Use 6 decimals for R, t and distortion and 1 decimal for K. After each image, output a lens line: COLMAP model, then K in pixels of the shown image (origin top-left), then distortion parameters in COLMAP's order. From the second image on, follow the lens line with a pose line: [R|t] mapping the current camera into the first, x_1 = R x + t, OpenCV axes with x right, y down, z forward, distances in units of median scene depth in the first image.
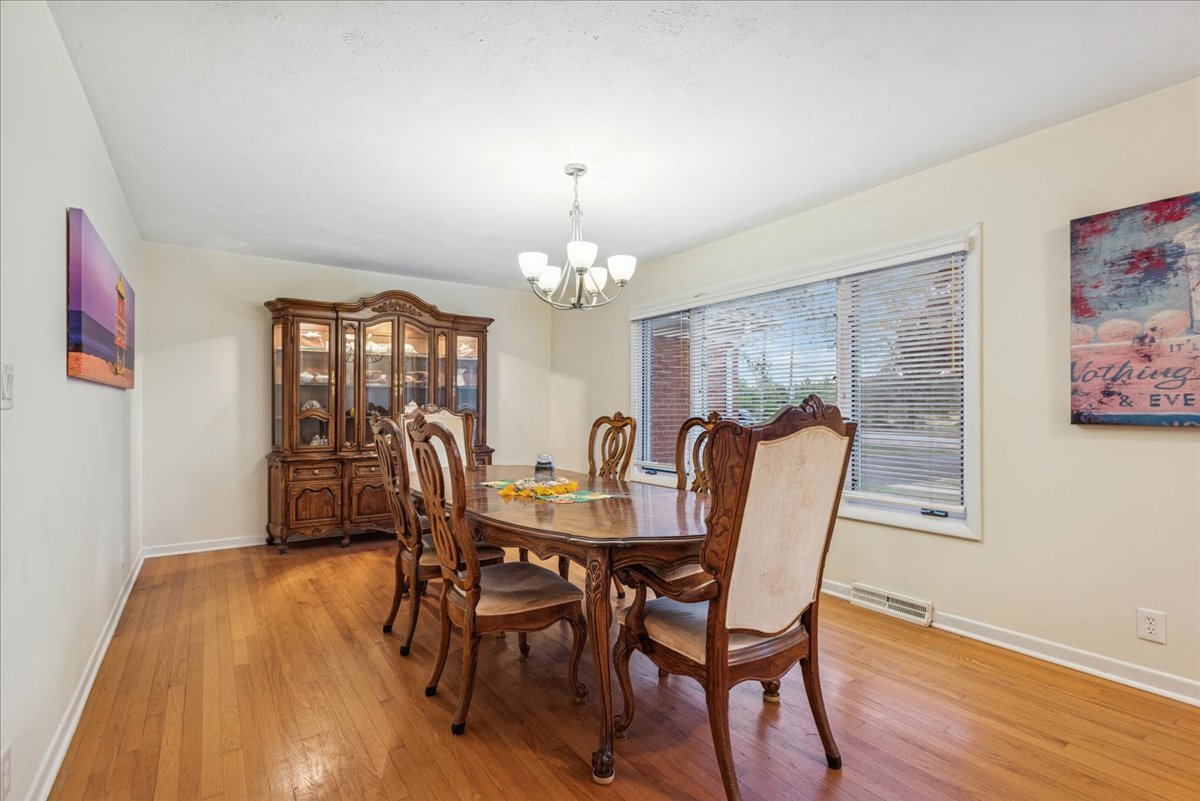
lens RADIAL K [[557.6, 0, 594.8], [0, 557.6, 404.8], [0, 0, 1]] dist [0.000579, 0.000144]
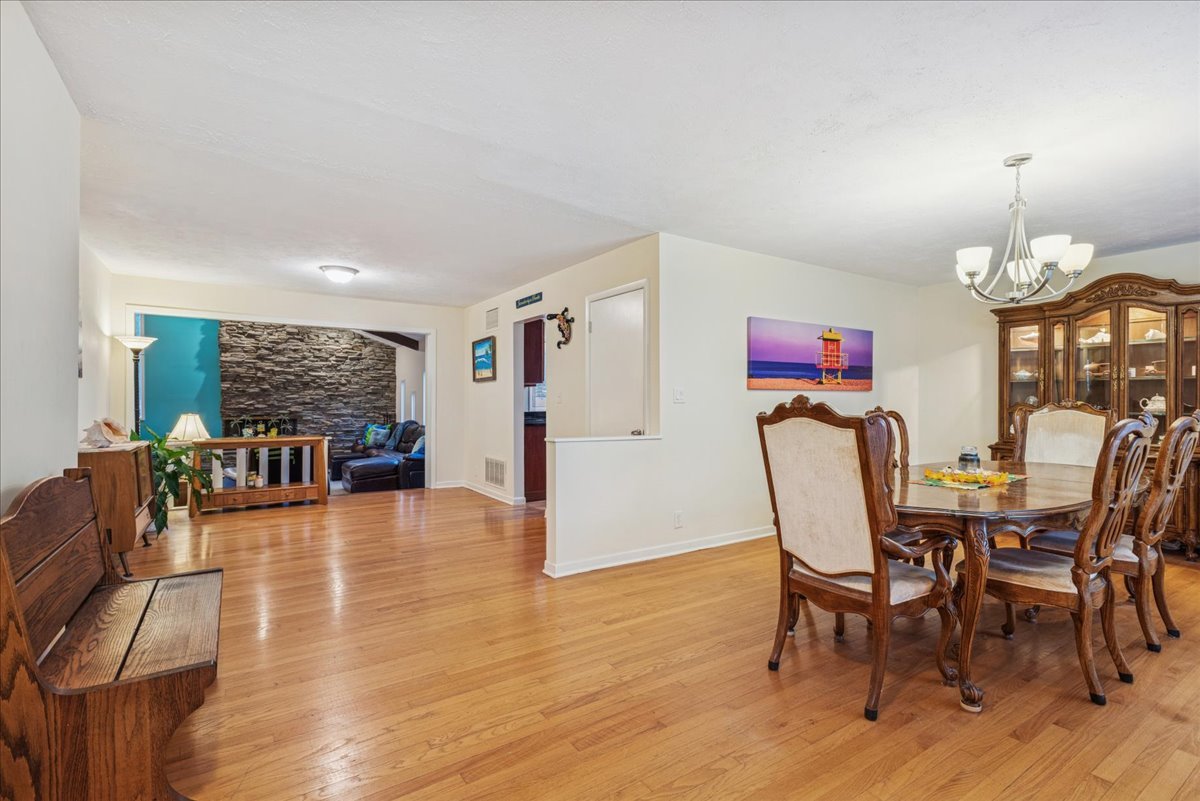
lens RADIAL K [[557.6, 0, 595.8], [0, 557.6, 401.5], [0, 0, 1]] dist [0.000579, 0.000144]
pose [[-0.025840, 0.003152, -0.999661, 0.607429], [0.003671, 0.999989, 0.003058, -0.002633], [0.999659, -0.003591, -0.025851, 0.180386]]
